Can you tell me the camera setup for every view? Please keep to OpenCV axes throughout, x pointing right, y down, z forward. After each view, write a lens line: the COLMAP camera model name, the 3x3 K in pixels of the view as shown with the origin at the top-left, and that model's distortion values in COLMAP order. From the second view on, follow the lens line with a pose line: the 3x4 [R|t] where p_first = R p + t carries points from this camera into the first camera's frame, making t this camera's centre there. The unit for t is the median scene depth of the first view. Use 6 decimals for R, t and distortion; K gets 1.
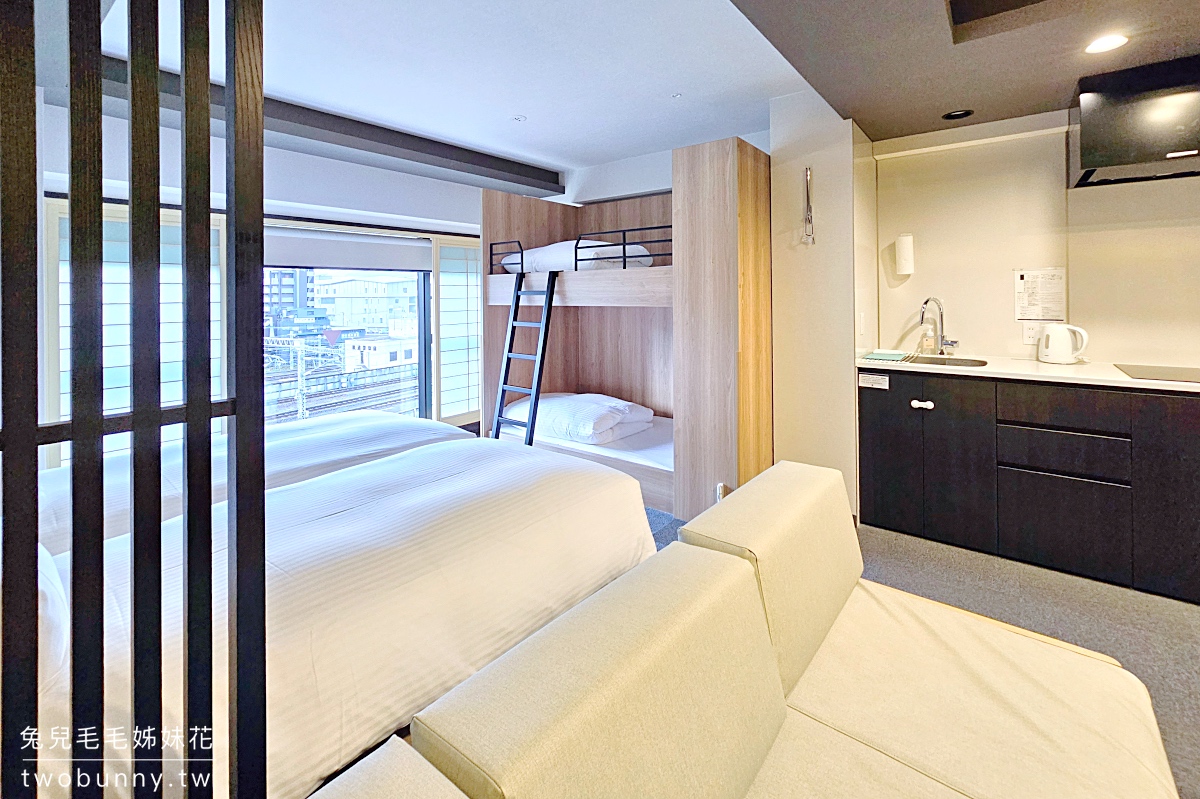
lens RADIAL K [[524.1, 0, 597.7], [0, 524.1, 291.1], [0, 0, 1]] dist [-0.004536, -0.000601]
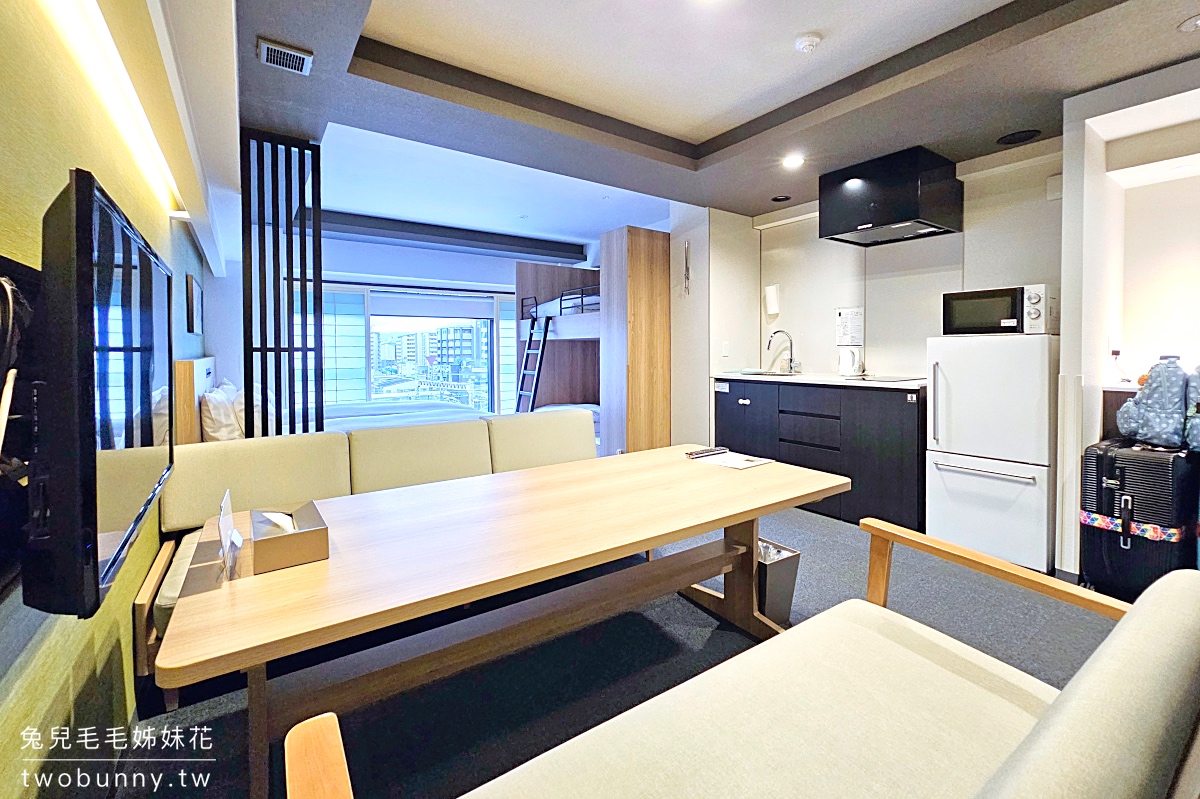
lens RADIAL K [[516.4, 0, 601.8], [0, 516.4, 357.5], [0, 0, 1]] dist [-0.000487, -0.000237]
pose [[0.957109, 0.011561, -0.289496, 0.490799], [-0.006087, 0.999785, 0.019800, 0.049856], [0.289663, -0.017189, 0.956974, -0.372260]]
